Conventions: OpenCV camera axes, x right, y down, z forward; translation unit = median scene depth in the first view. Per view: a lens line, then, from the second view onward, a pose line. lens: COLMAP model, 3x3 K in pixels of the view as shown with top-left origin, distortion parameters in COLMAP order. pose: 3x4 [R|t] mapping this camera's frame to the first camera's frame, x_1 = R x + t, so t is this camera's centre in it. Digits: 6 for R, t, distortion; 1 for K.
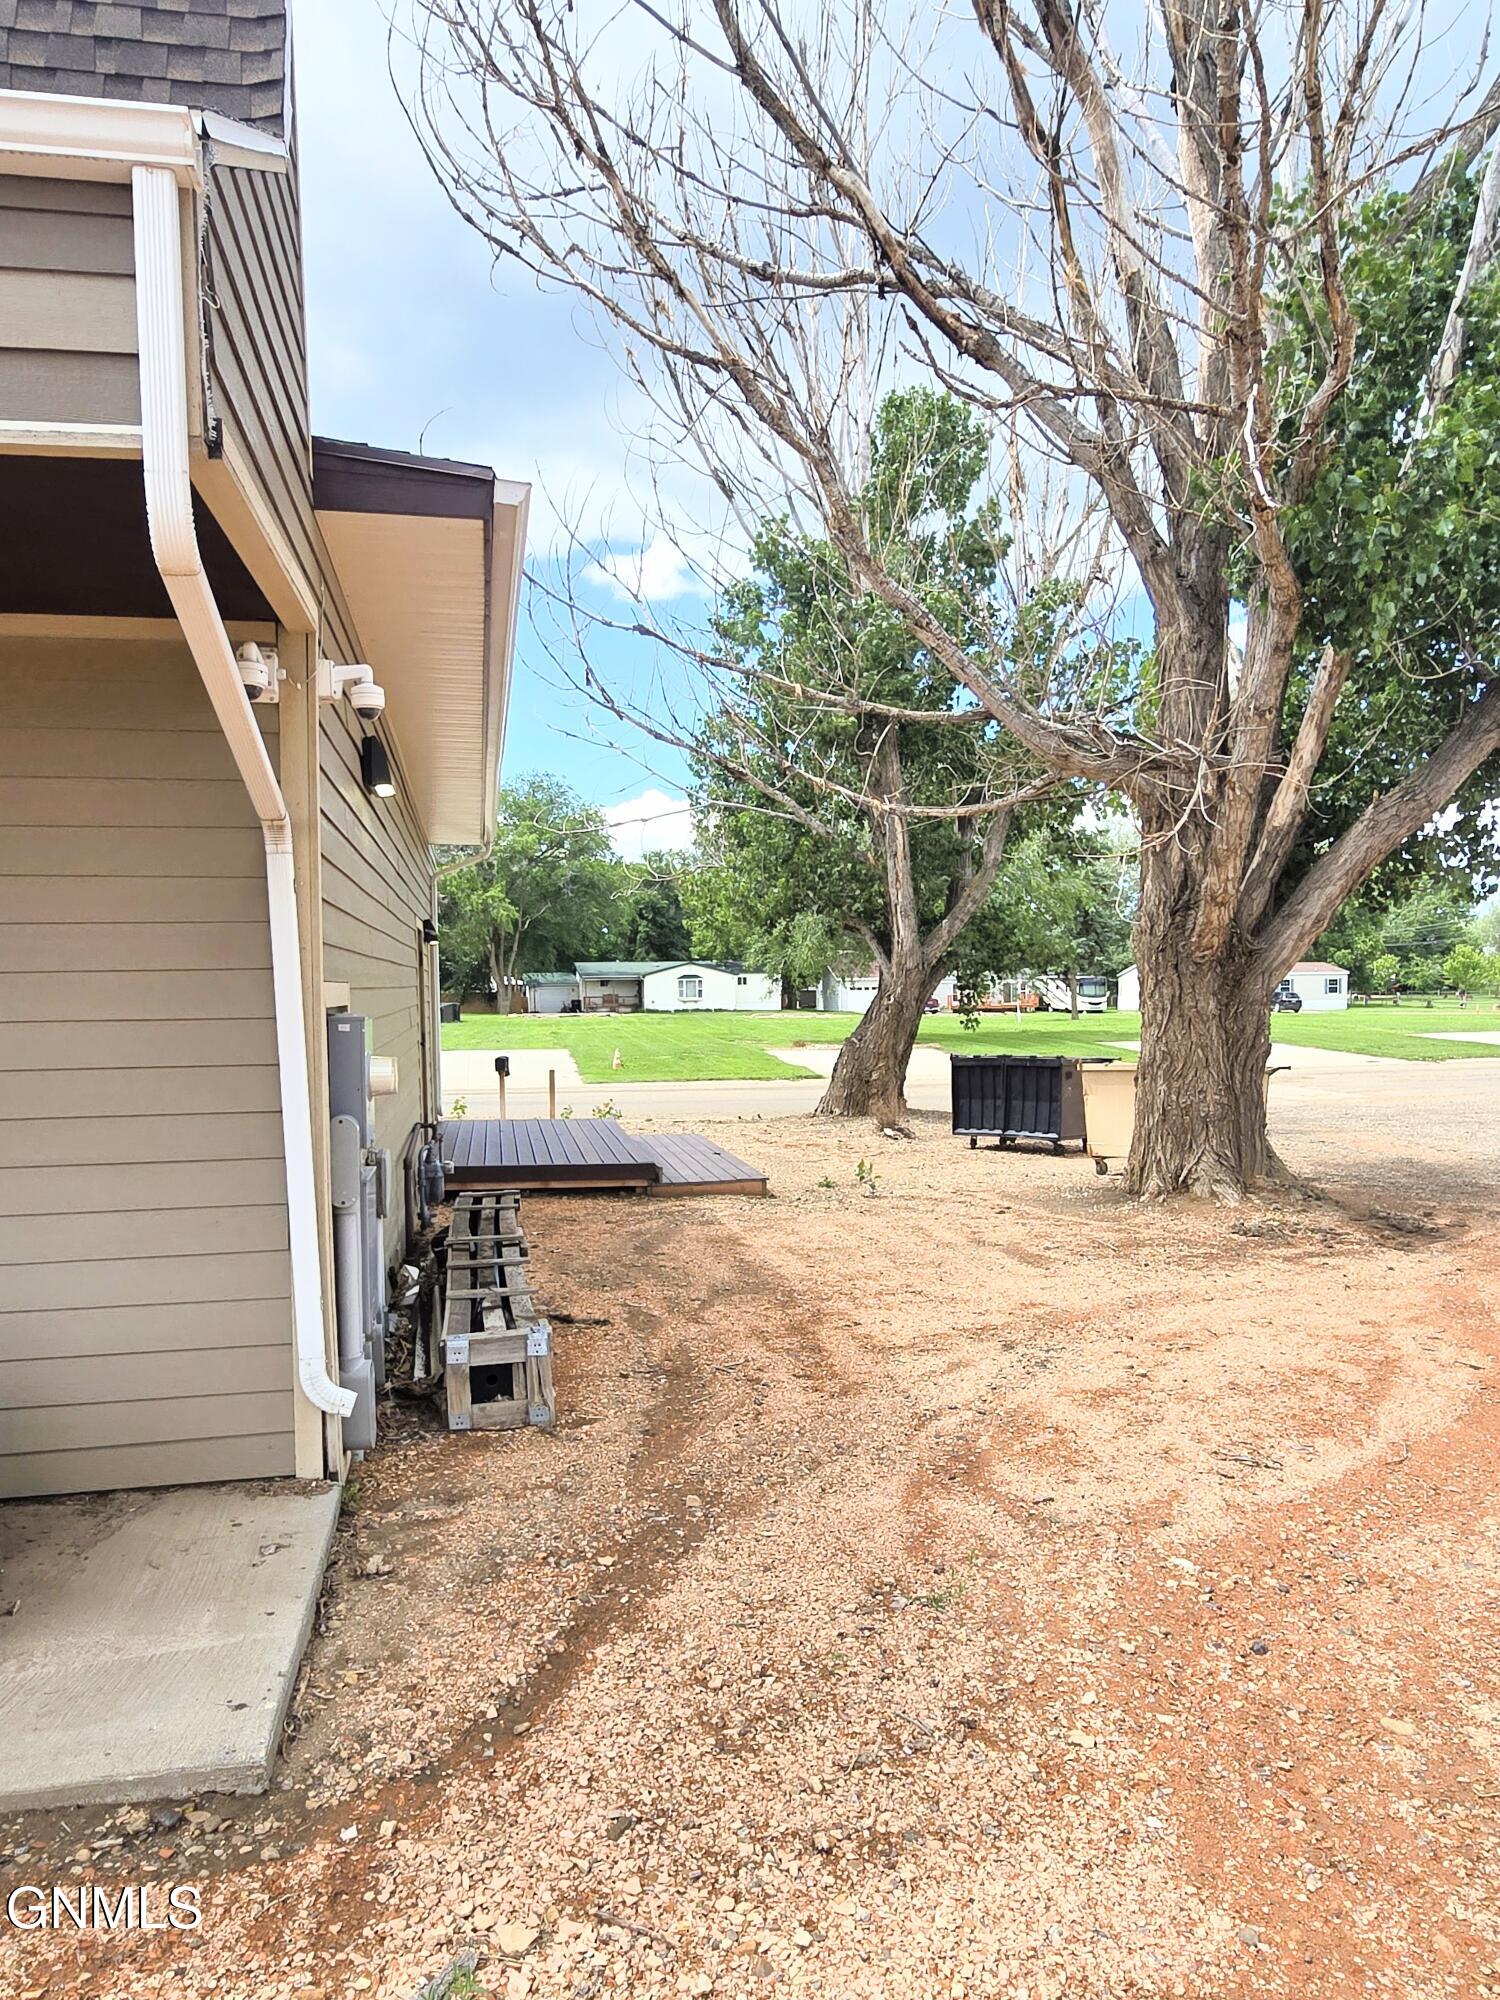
lens RADIAL K [[1339.6, 0, 733.2], [0, 1339.6, 1042.5], [0, 0, 1]] dist [0.000379, 0.000301]
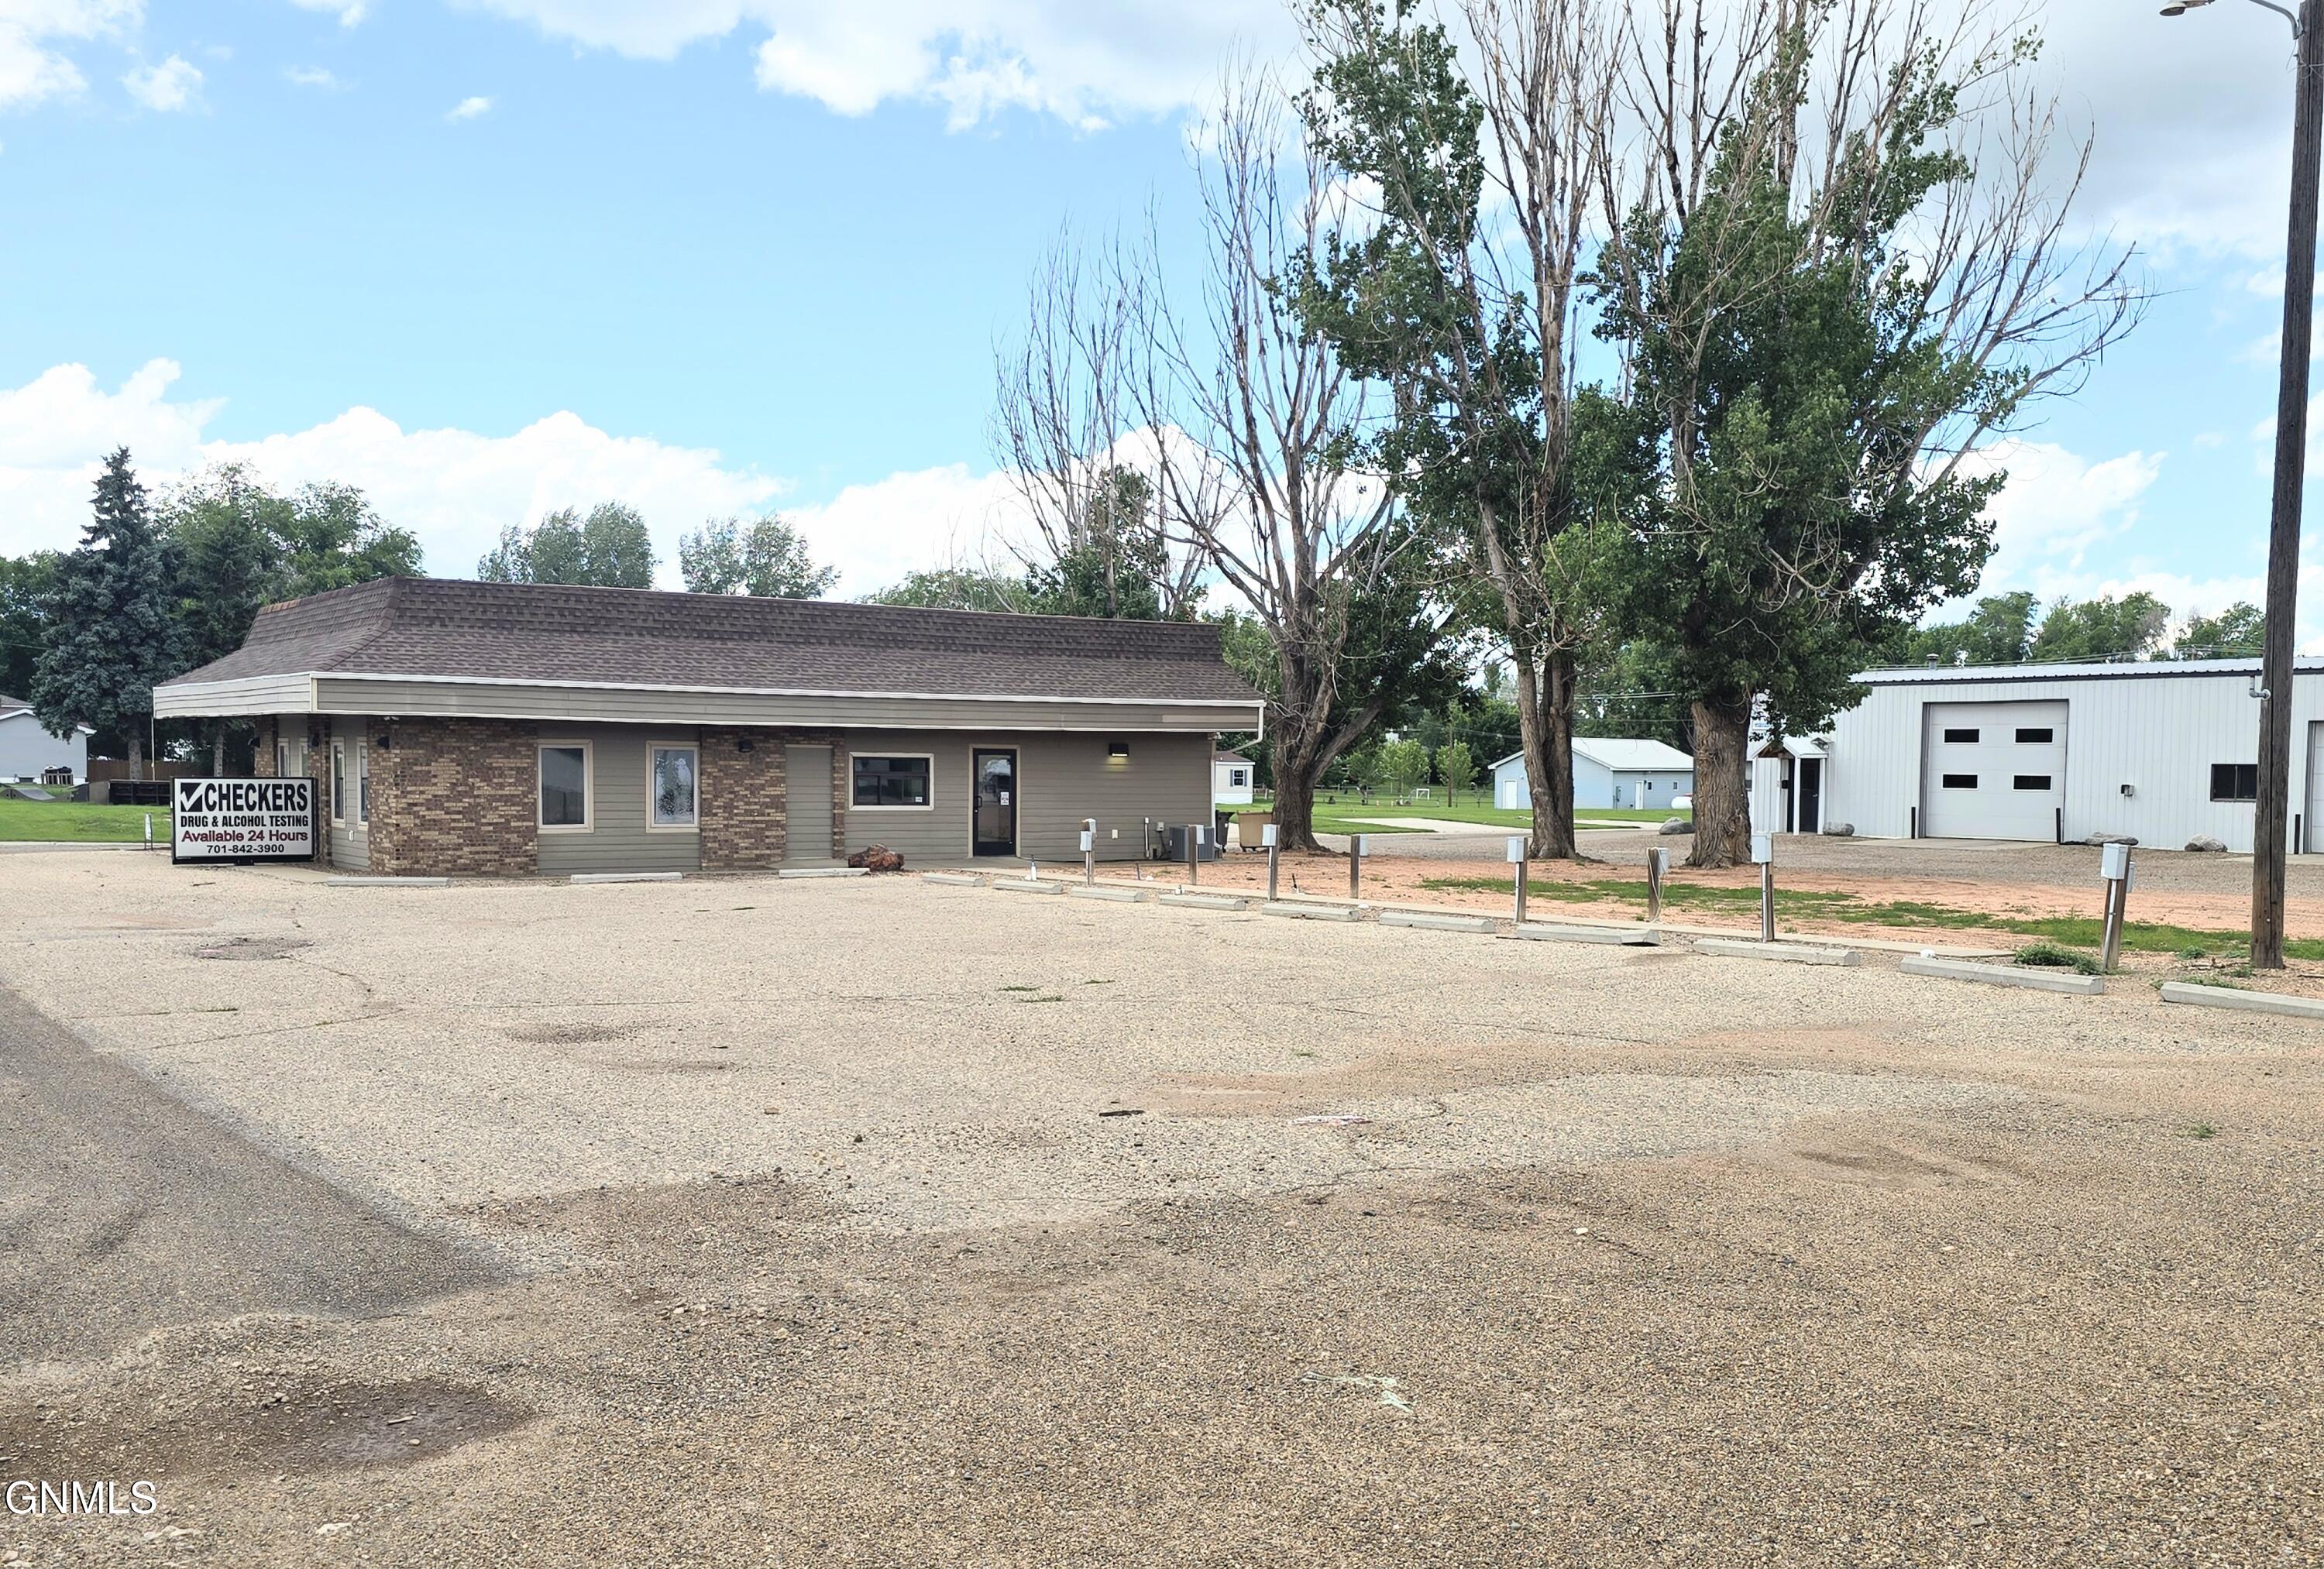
lens RADIAL K [[2120.4, 0, 1187.3], [0, 2120.4, 876.4], [0, 0, 1]] dist [0.088921, -0.136904]
pose [[0.915148, 0.001674, 0.403114, -4.435085], [-0.005866, 0.999941, 0.009166, 0.313292], [-0.403075, -0.010753, 0.915104, -8.110736]]
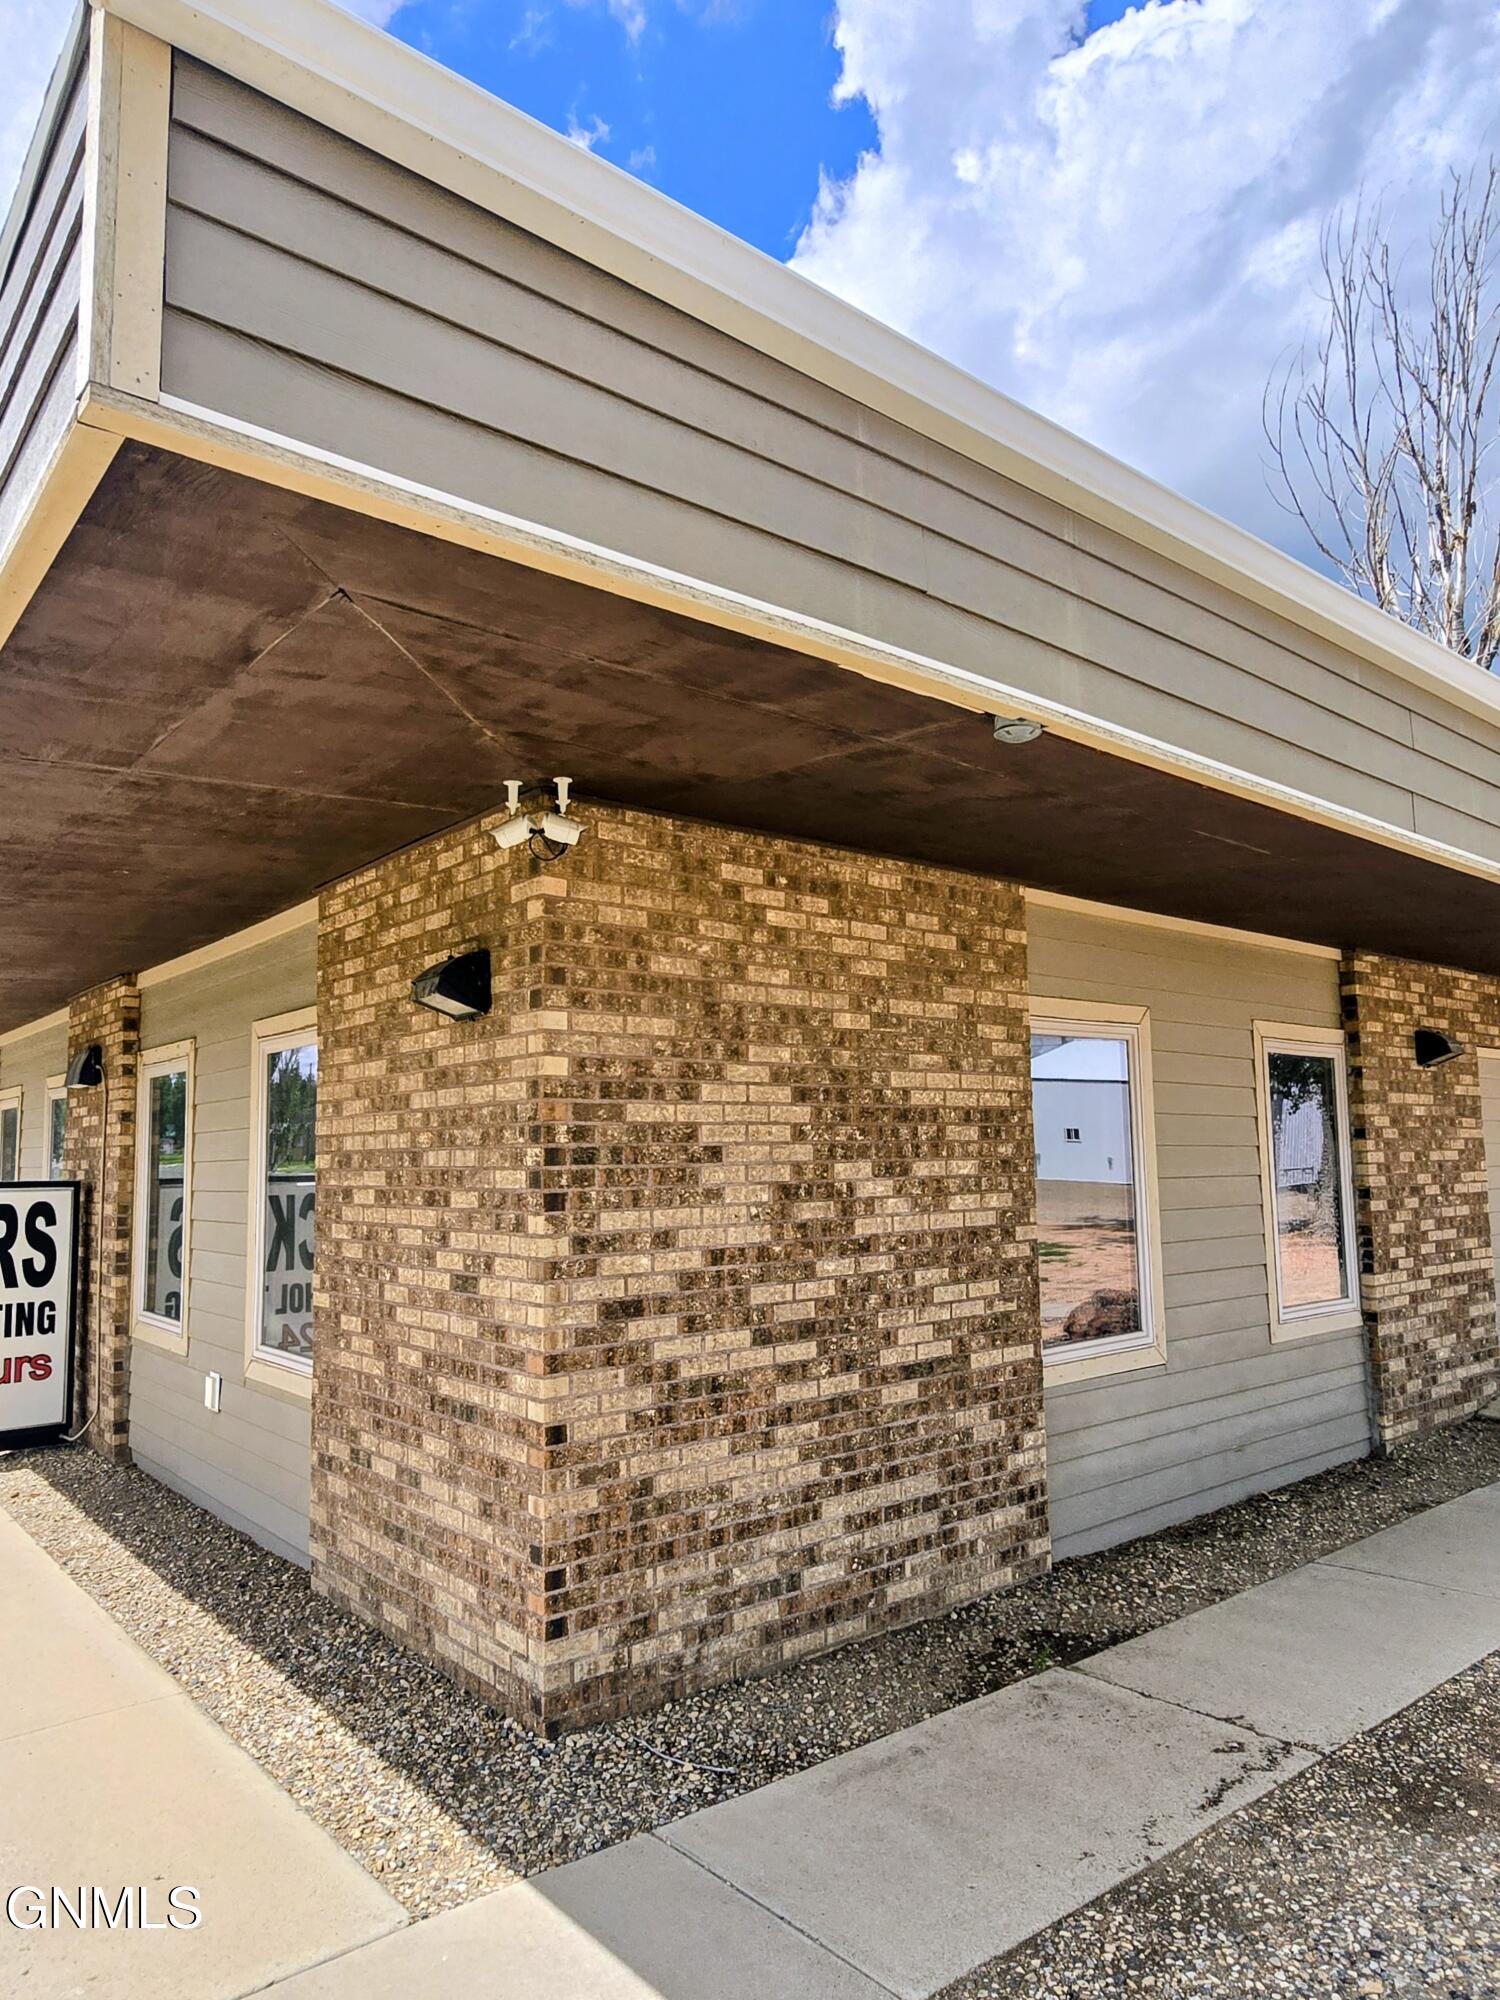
lens RADIAL K [[1283.4, 0, 737.5], [0, 1283.4, 1033.4], [0, 0, 1]] dist [0.002189, 0.001024]
pose [[0.878287, 0.047214, 0.475797, -4.224501], [0.023748, 0.989577, -0.142035, 0.077531], [-0.477544, 0.136046, 0.868011, -0.548141]]
